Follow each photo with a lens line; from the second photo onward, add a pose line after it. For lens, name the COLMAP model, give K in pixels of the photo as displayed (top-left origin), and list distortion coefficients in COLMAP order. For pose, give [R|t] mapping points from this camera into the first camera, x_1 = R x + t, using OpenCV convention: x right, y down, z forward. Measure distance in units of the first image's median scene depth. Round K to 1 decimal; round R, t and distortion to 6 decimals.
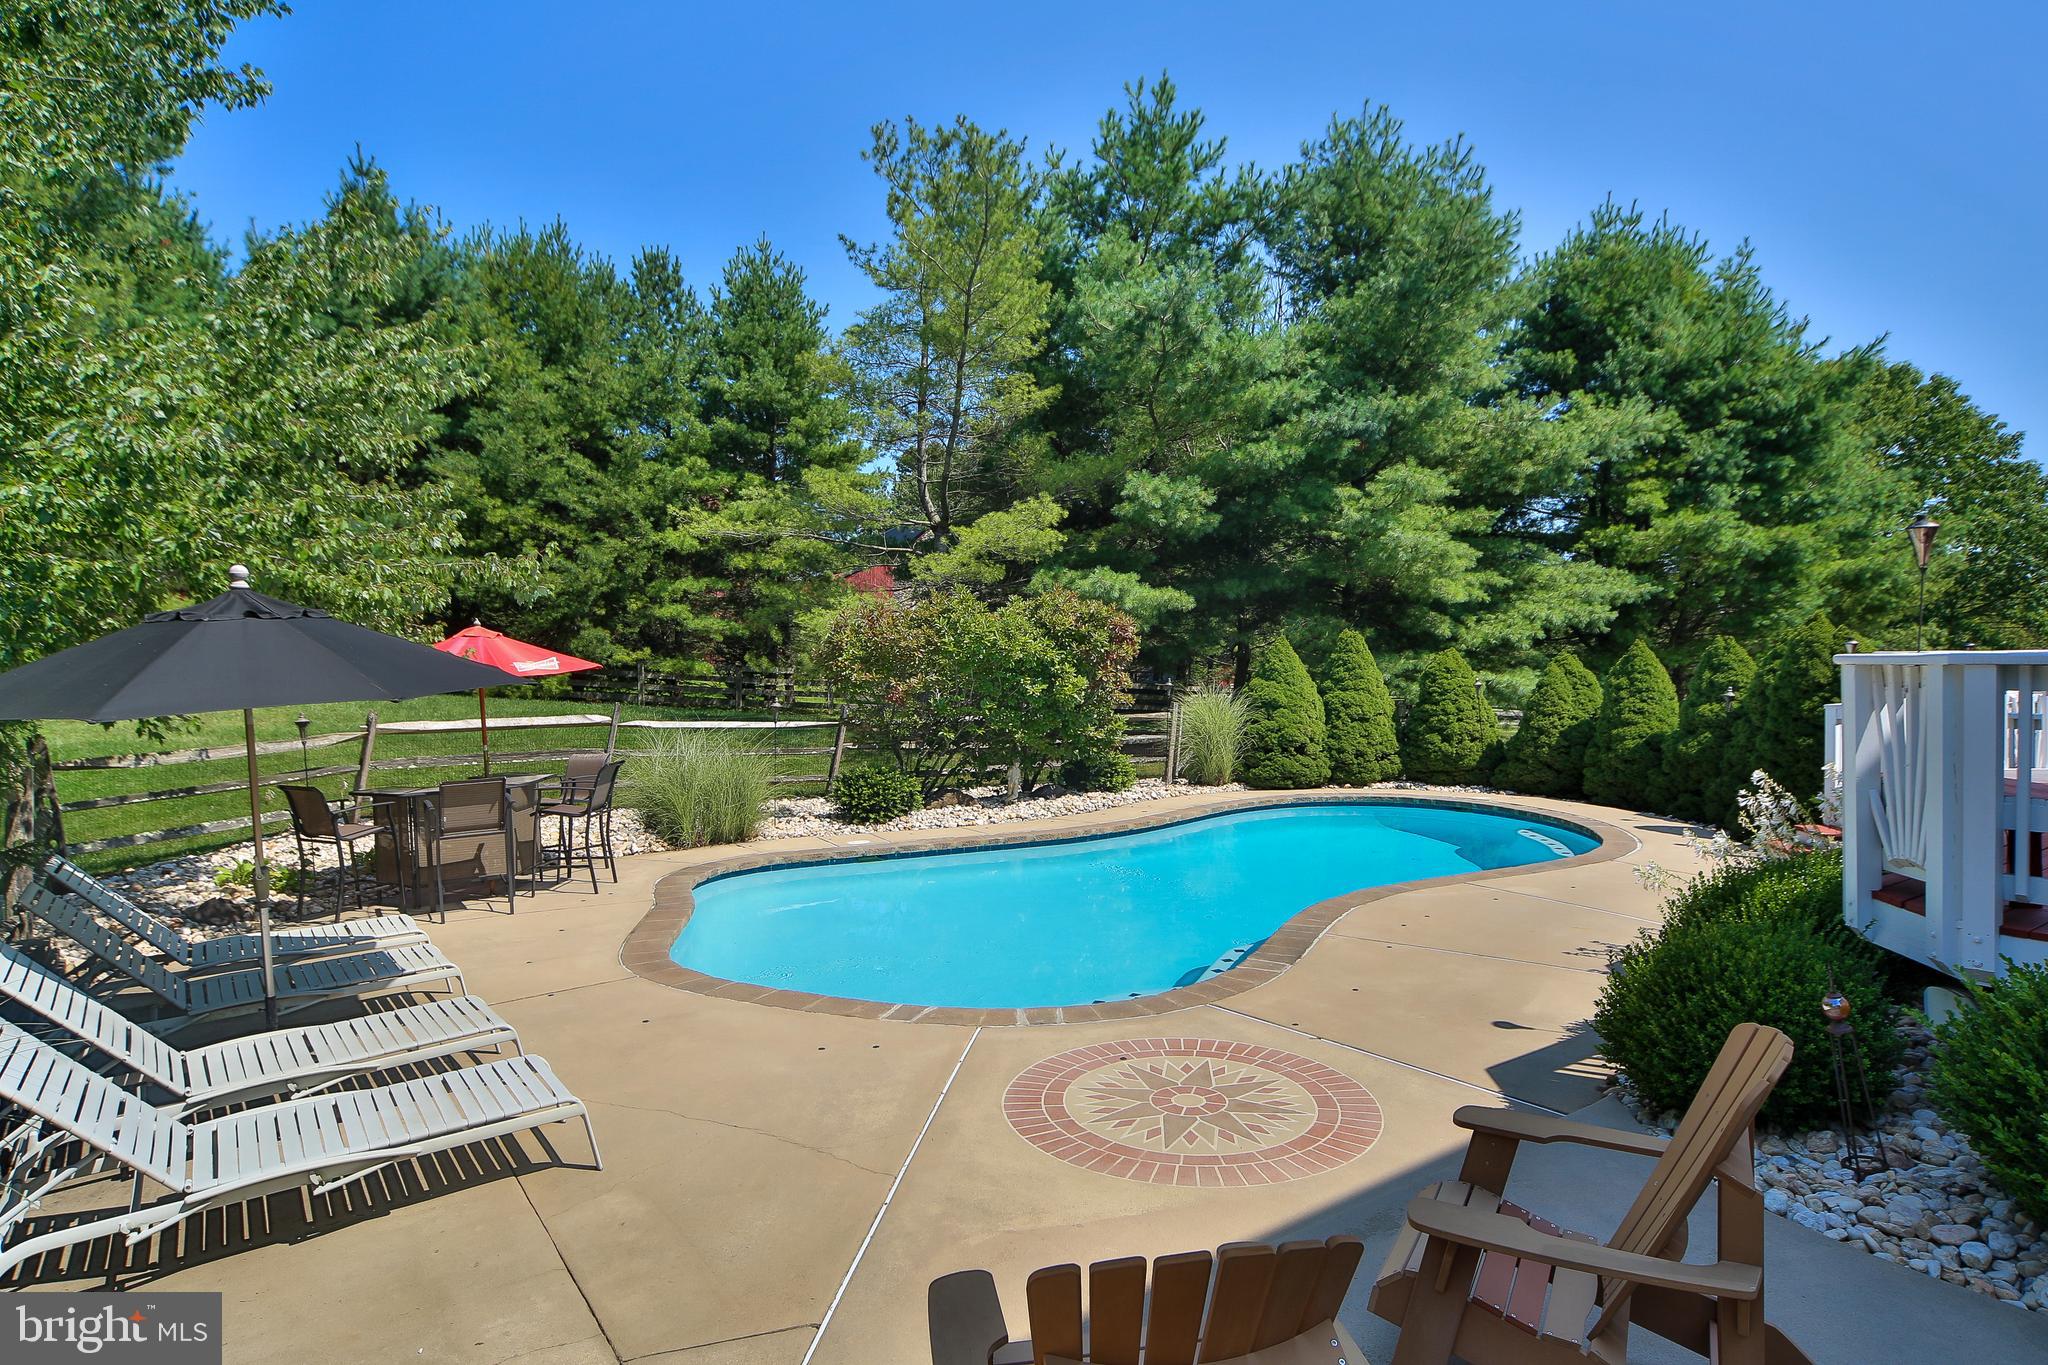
lens RADIAL K [[1140.4, 0, 1018.6], [0, 1140.4, 684.2], [0, 0, 1]] dist [-0.005911, -0.000346]
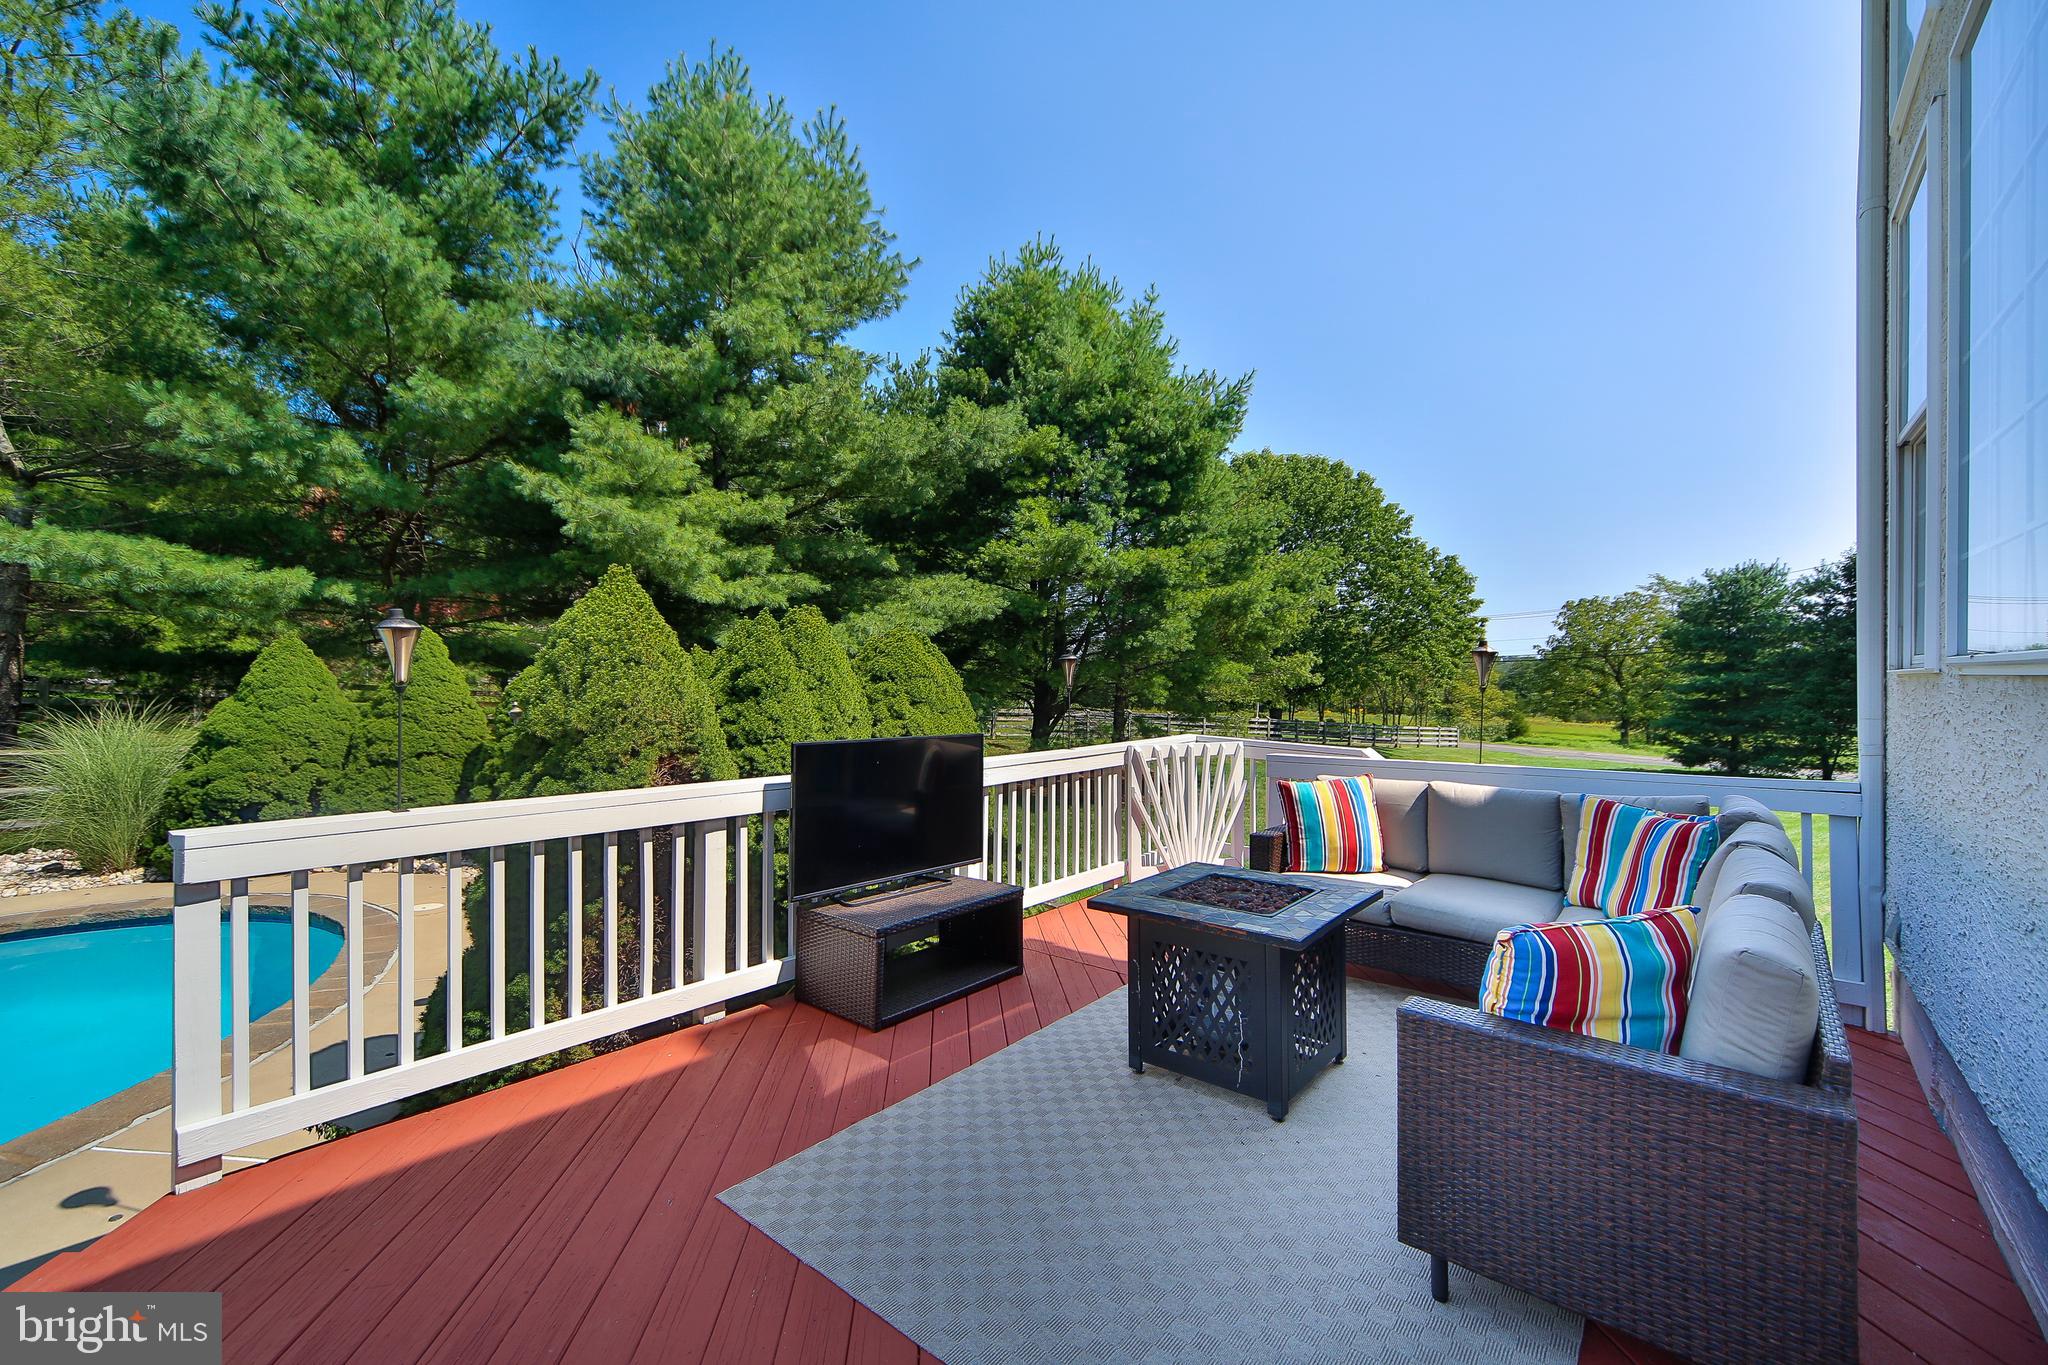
lens RADIAL K [[836.9, 0, 1019.5], [0, 836.9, 679.6], [0, 0, 1]] dist [-0.013790, 0.000454]
pose [[0.968754, 0.016381, 0.247482, 0.367996], [-0.011523, 0.999712, -0.021064, -0.007299], [-0.247756, 0.017554, 0.968663, 0.313406]]
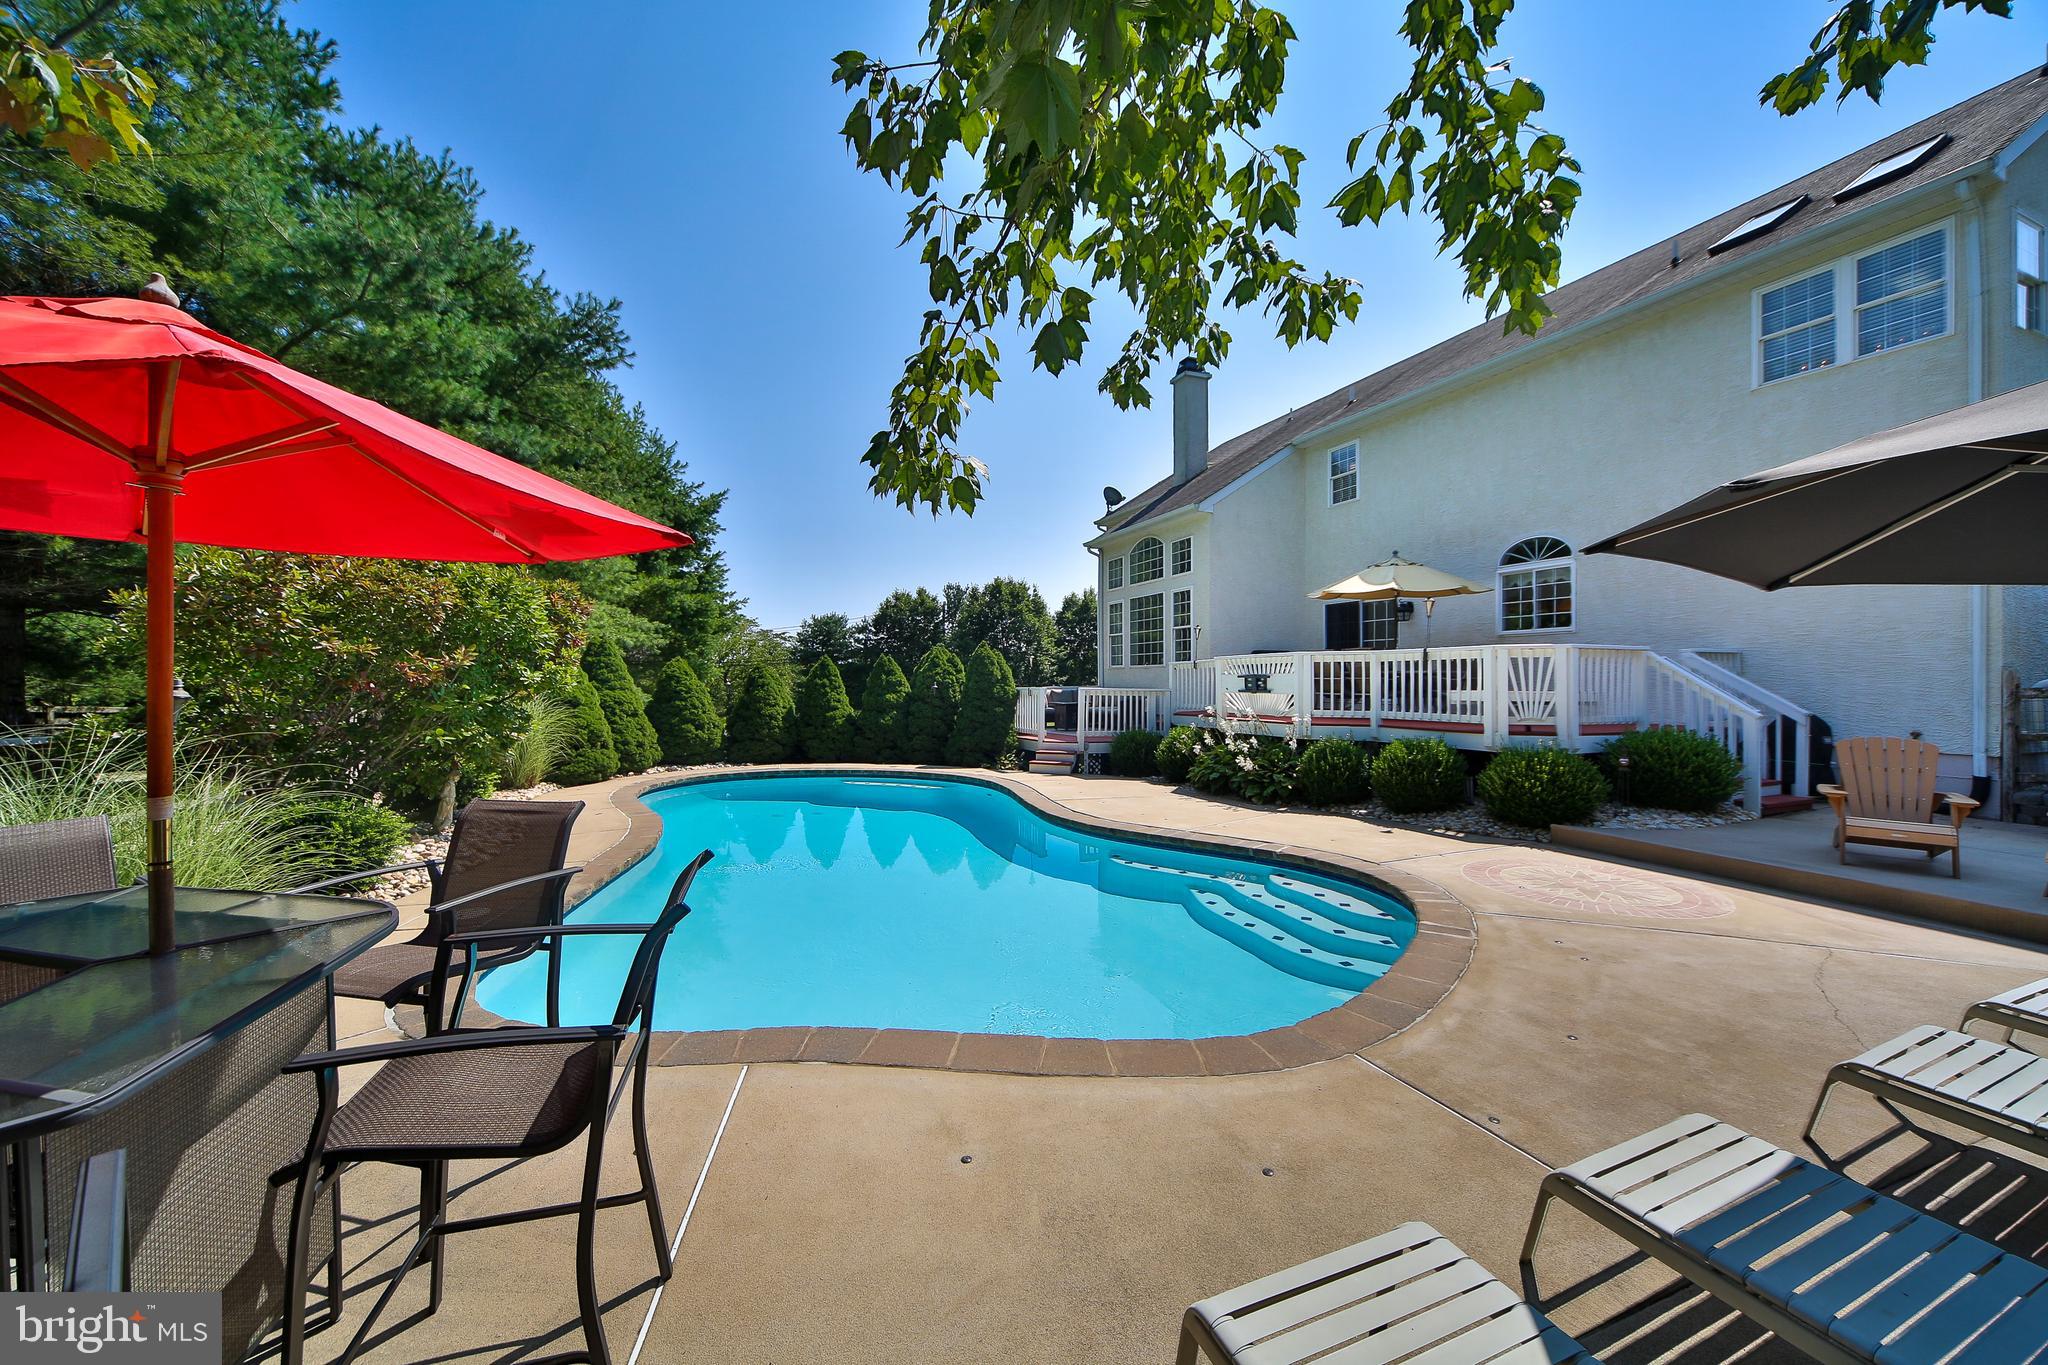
lens RADIAL K [[749.7, 0, 1026.7], [0, 749.7, 681.8], [0, 0, 1]] dist [-0.000147, -0.000189]
pose [[0.216541, 0.015270, 0.976154, -0.235198], [0.019325, 0.999615, -0.019924, 0.014334], [-0.976082, 0.023178, 0.216163, 0.318767]]
